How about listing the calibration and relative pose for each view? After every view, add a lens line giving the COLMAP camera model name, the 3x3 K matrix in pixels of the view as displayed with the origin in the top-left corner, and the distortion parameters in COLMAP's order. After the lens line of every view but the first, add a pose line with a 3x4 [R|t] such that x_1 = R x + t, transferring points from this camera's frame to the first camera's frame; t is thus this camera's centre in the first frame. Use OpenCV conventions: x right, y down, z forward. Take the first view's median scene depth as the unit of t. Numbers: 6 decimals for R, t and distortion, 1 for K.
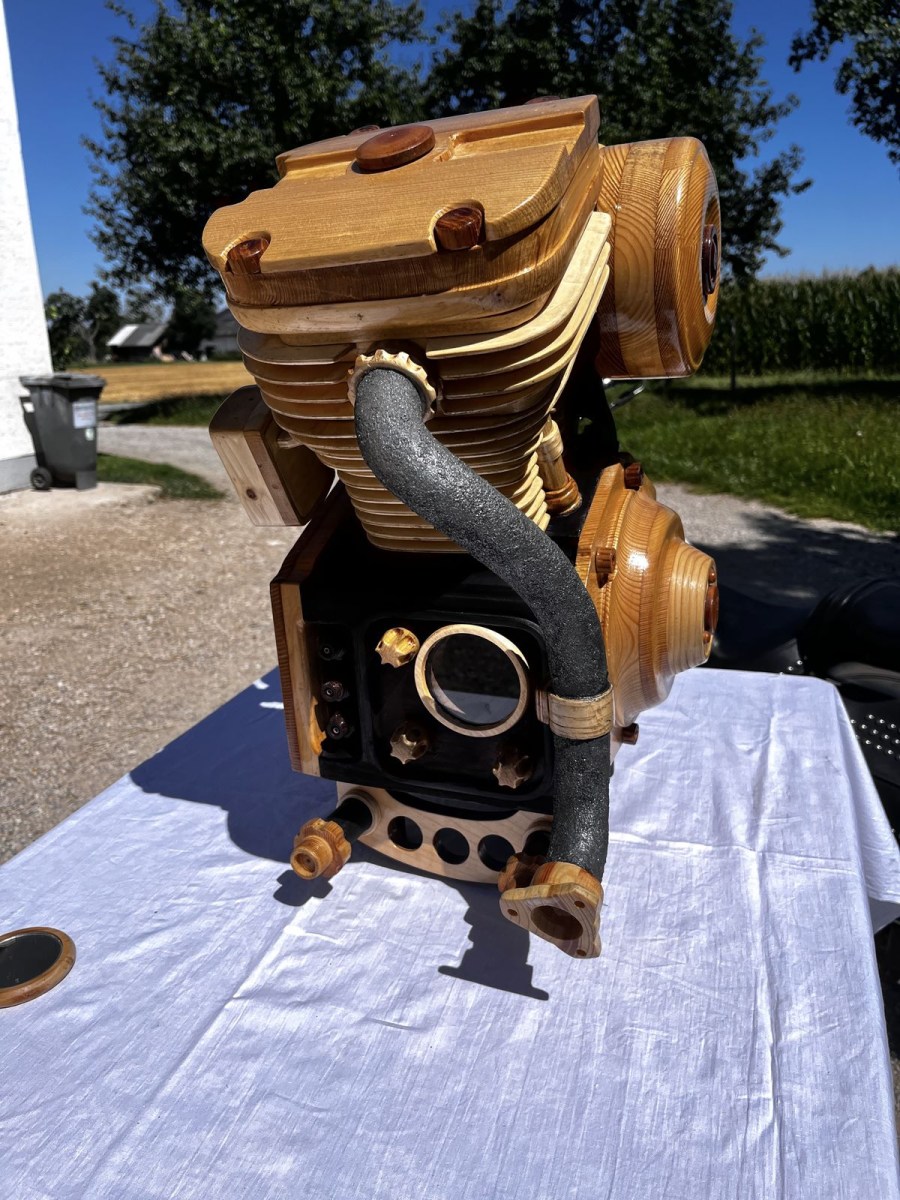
lens RADIAL K [[905.2, 0, 450.9], [0, 905.2, 626.6], [0, 0, 1]] dist [0.077818, -0.113222]
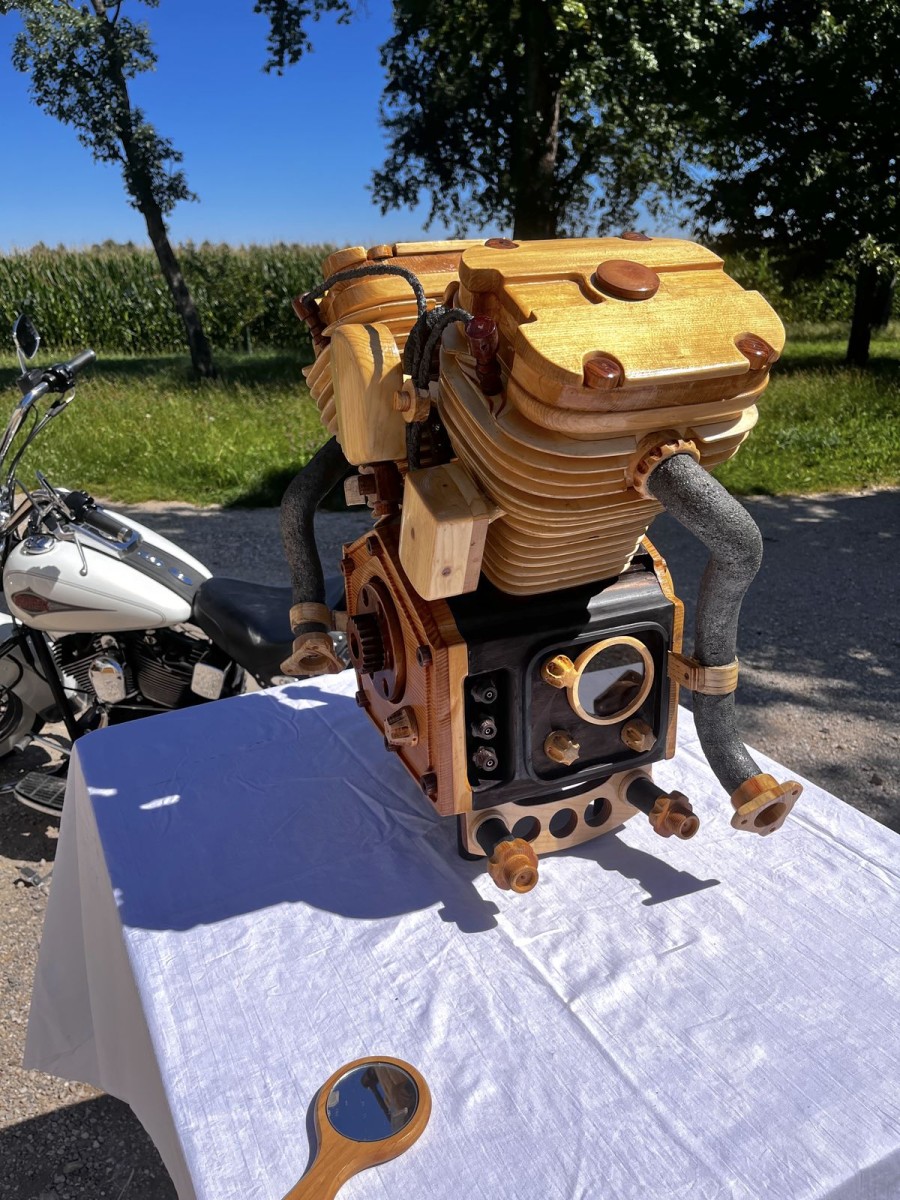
lens RADIAL K [[905.7, 0, 467.1], [0, 905.7, 620.1], [0, 0, 1]] dist [0.050425, -0.062029]
pose [[0.692324, -0.235747, 0.681990, -0.860944], [0.224537, 0.968587, 0.106878, -0.181167], [-0.685763, 0.079138, 0.723510, 0.193961]]
